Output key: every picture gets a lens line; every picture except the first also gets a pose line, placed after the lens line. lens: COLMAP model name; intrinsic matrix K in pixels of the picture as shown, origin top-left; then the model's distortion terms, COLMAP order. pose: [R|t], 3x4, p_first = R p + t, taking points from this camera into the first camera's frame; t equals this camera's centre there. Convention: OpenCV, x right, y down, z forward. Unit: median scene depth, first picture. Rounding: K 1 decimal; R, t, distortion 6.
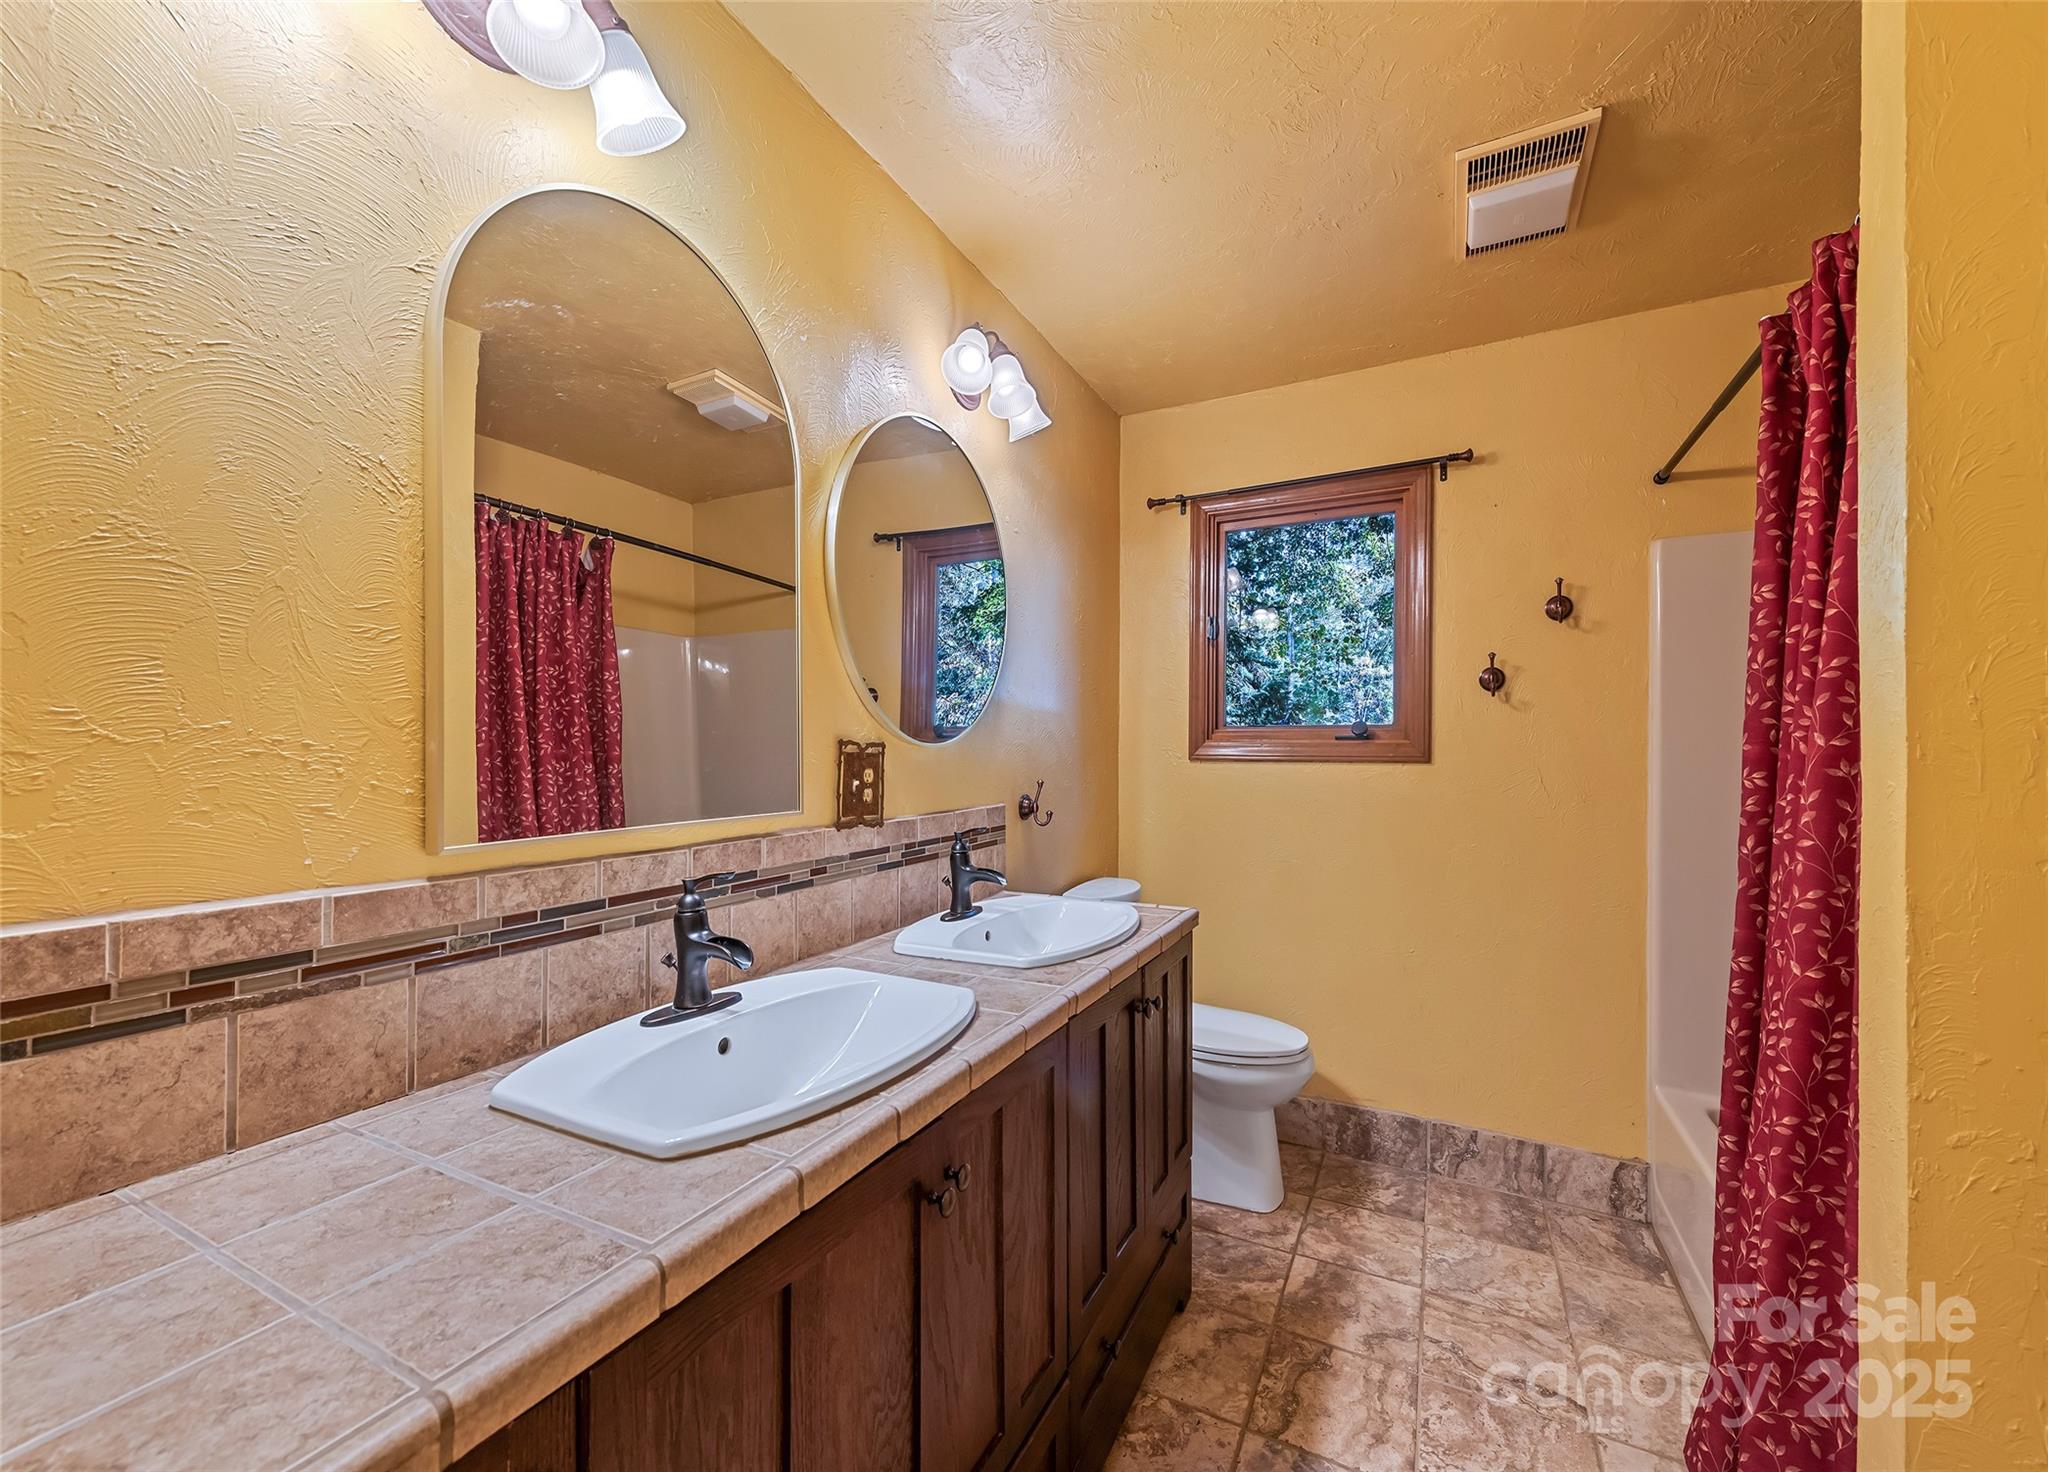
lens RADIAL K [[810.6, 0, 1018.0], [0, 810.6, 753.7], [0, 0, 1]] dist [0.000086, -0.000182]
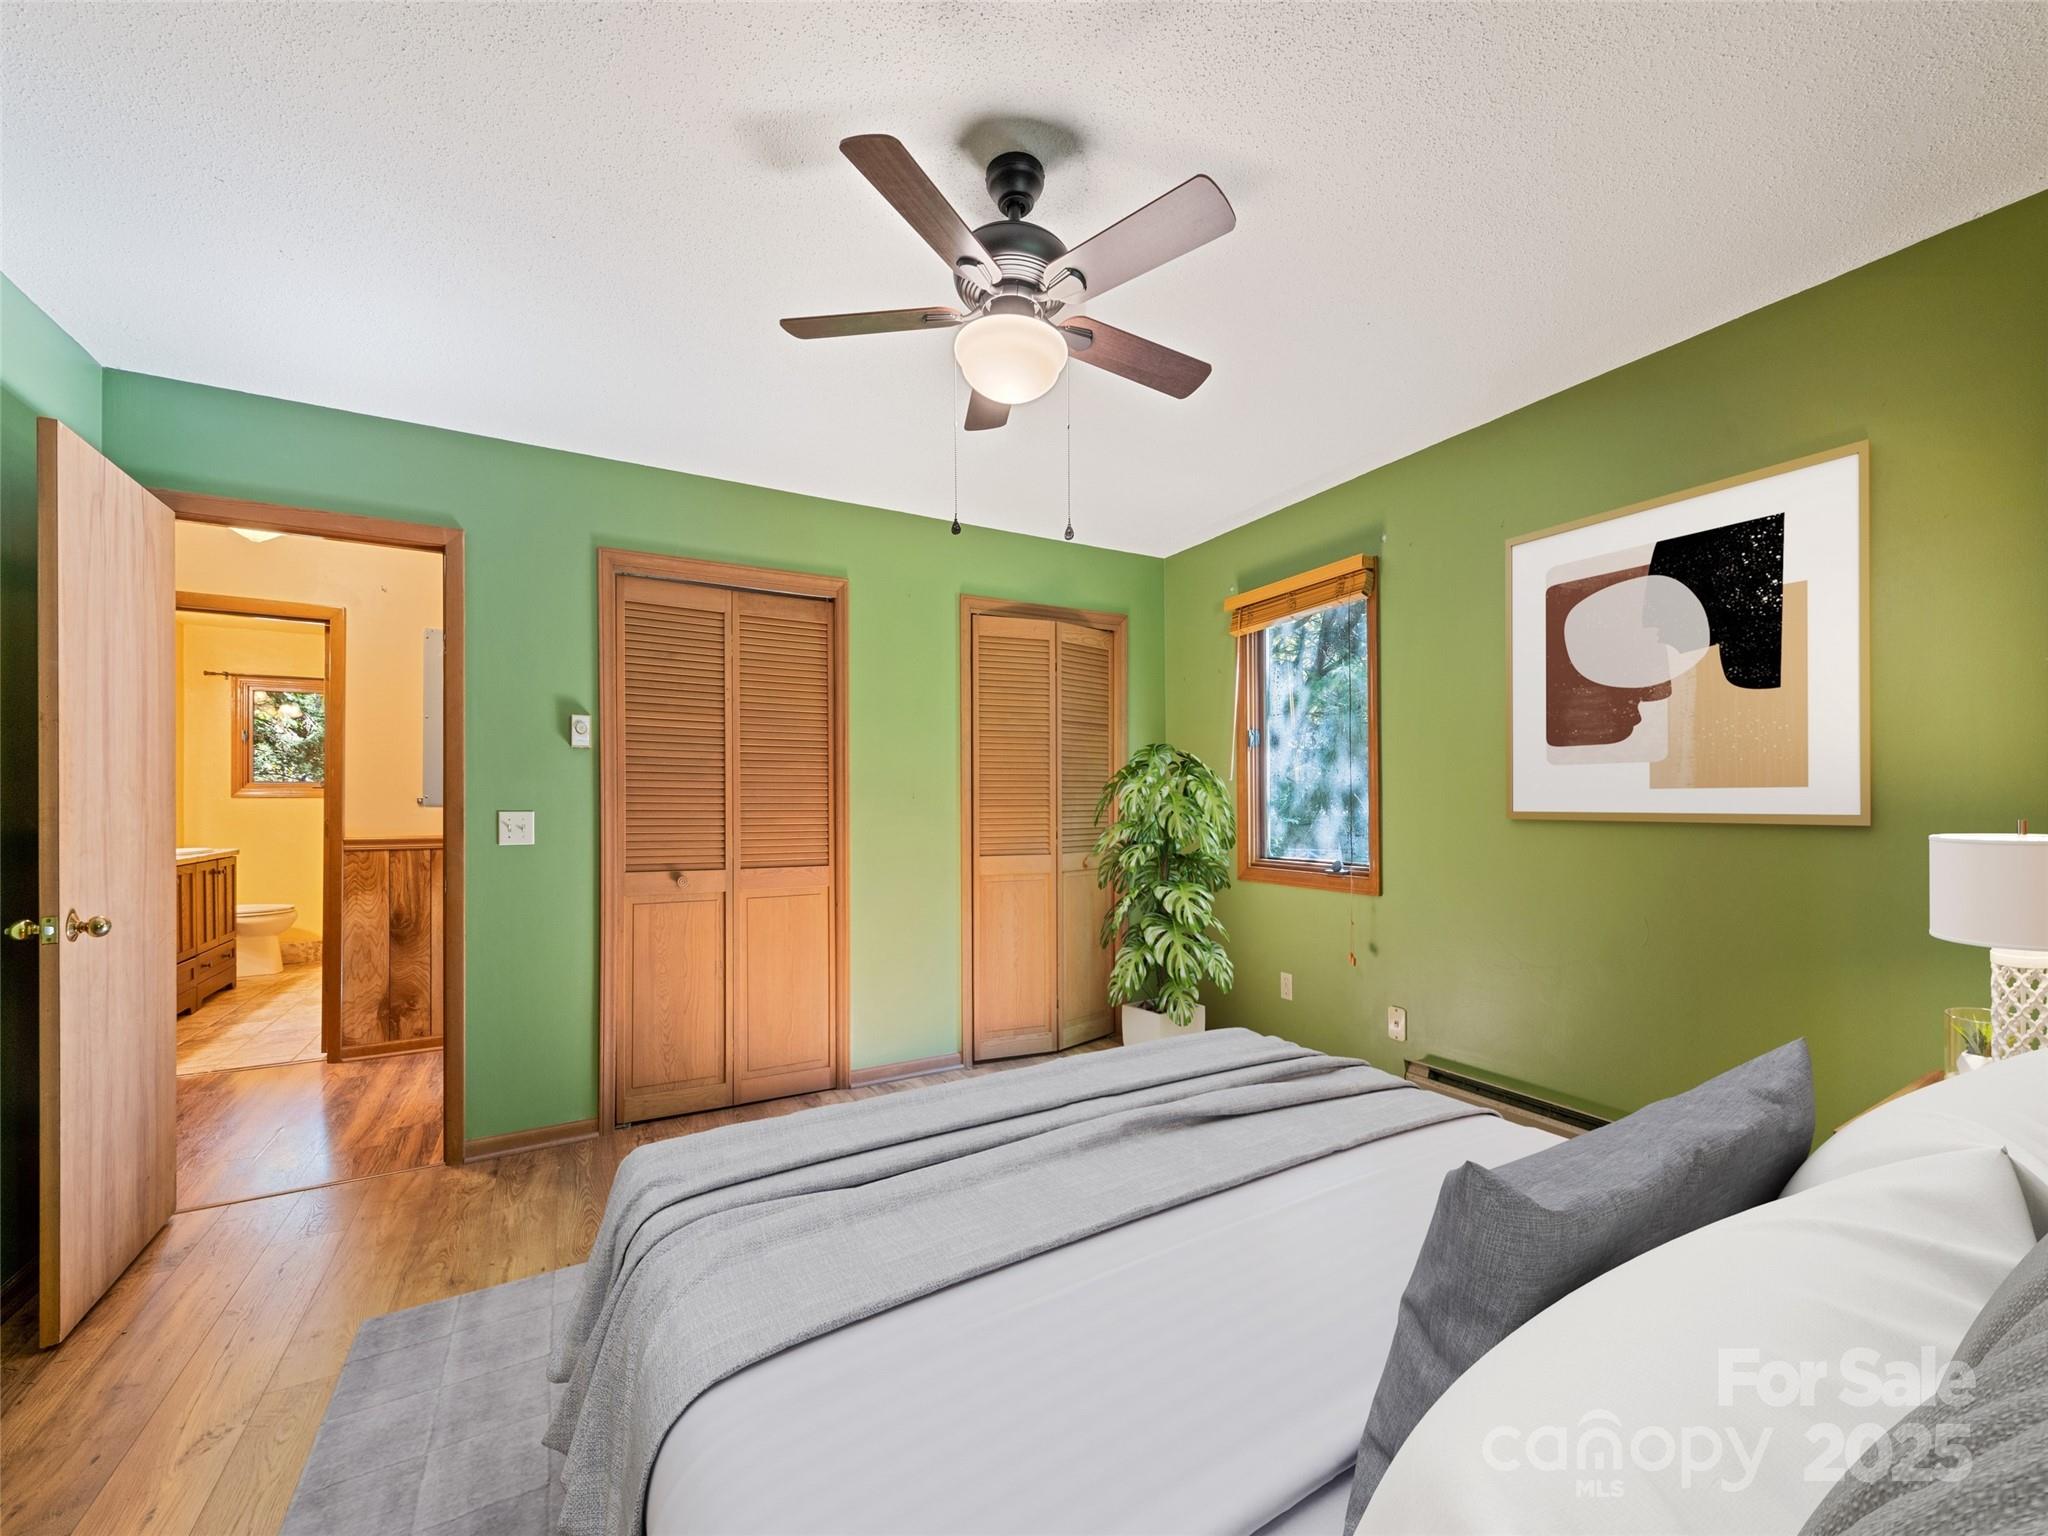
lens RADIAL K [[810.8, 0, 1021.2], [0, 810.8, 804.6], [0, 0, 1]] dist [-0.011929, -0.000139]
pose [[0.537463, -0.003071, 0.843282, -0.430508], [-0.001889, 0.999986, 0.004845, 0.005868], [-0.843285, -0.004197, 0.537450, -1.804318]]
